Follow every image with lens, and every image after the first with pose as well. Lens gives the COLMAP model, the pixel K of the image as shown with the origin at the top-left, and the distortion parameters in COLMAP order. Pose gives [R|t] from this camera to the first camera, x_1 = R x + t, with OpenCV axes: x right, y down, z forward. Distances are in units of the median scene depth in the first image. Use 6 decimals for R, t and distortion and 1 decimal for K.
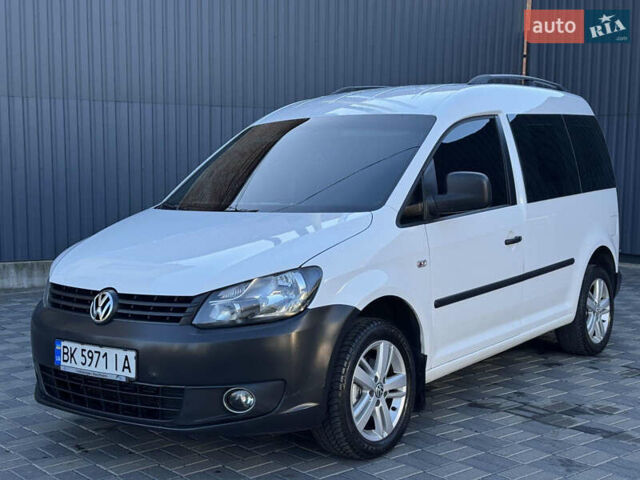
lens RADIAL K [[887.7, 0, 320.0], [0, 887.7, 240.0], [0, 0, 1]] dist [0.140420, 0.014585]
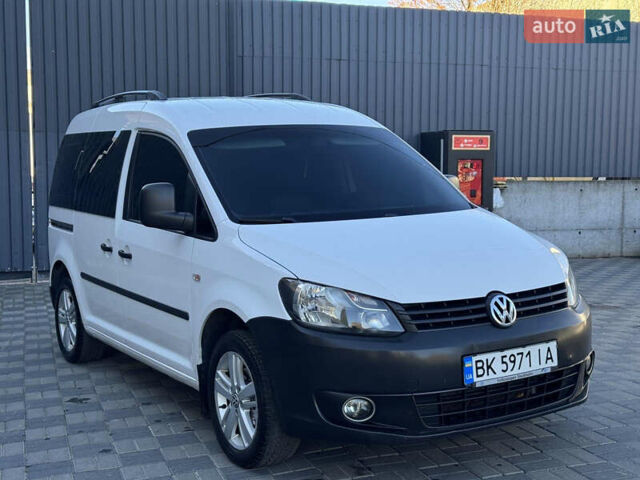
lens RADIAL K [[887.7, 0, 320.0], [0, 887.7, 240.0], [0, 0, 1]] dist [0.140420, 0.014585]
pose [[0.355760, -0.075379, 0.931532, -1.217551], [0.099469, 0.994135, 0.042457, -0.064069], [-0.929269, 0.077554, 0.361171, 0.815340]]
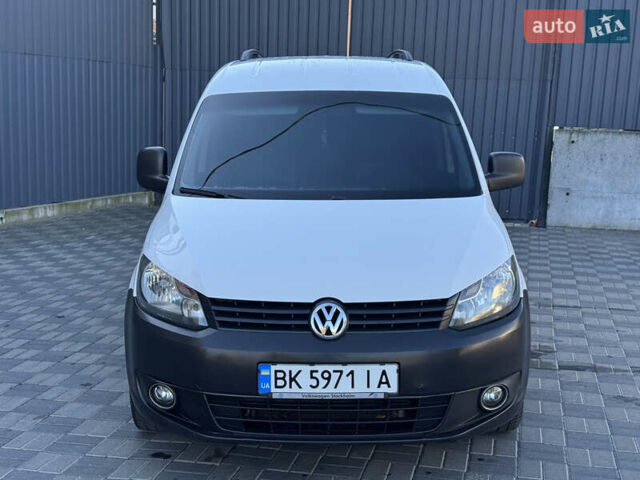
lens RADIAL K [[868.3, 0, 320.0], [0, 868.3, 240.0], [0, 0, 1]] dist [0.124901, 0.006931]
pose [[0.799004, -0.074414, 0.596703, -0.750735], [0.032499, 0.996207, 0.080720, -0.073992], [-0.600447, -0.045103, 0.798392, 0.315967]]
